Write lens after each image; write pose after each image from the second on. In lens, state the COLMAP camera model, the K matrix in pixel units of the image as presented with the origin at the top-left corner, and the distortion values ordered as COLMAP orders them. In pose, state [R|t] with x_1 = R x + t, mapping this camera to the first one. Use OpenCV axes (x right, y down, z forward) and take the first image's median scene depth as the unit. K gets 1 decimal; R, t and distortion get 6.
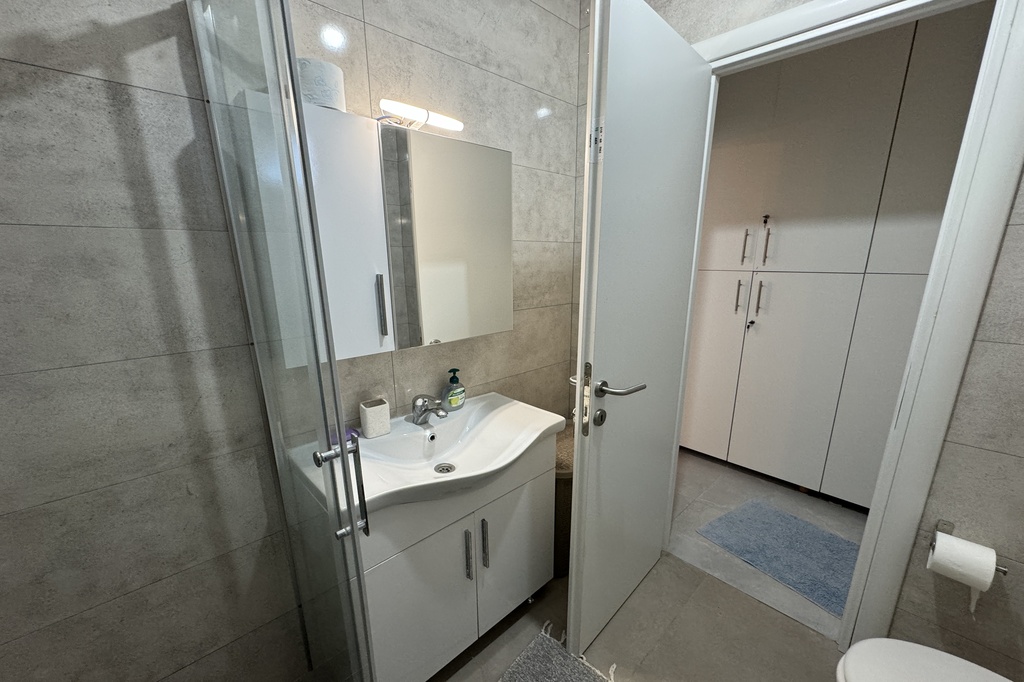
lens RADIAL K [[409.1, 0, 511.4], [0, 409.1, 343.7], [0, 0, 1]] dist [-0.001239, -0.000014]
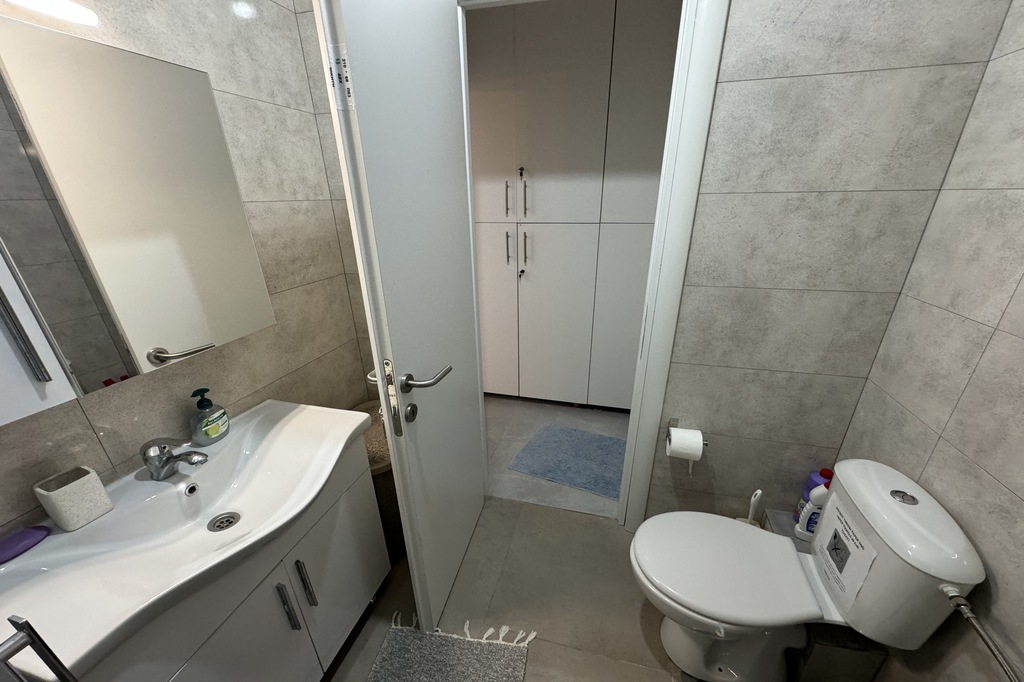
lens RADIAL K [[400.6, 0, 521.5], [0, 400.6, 362.2], [0, 0, 1]] dist [-0.002473, -0.000060]
pose [[0.842114, -0.224180, 0.490497, 0.006505], [0.132815, 0.967705, 0.214261, -0.063136], [-0.522689, -0.115287, 0.844692, 0.088019]]
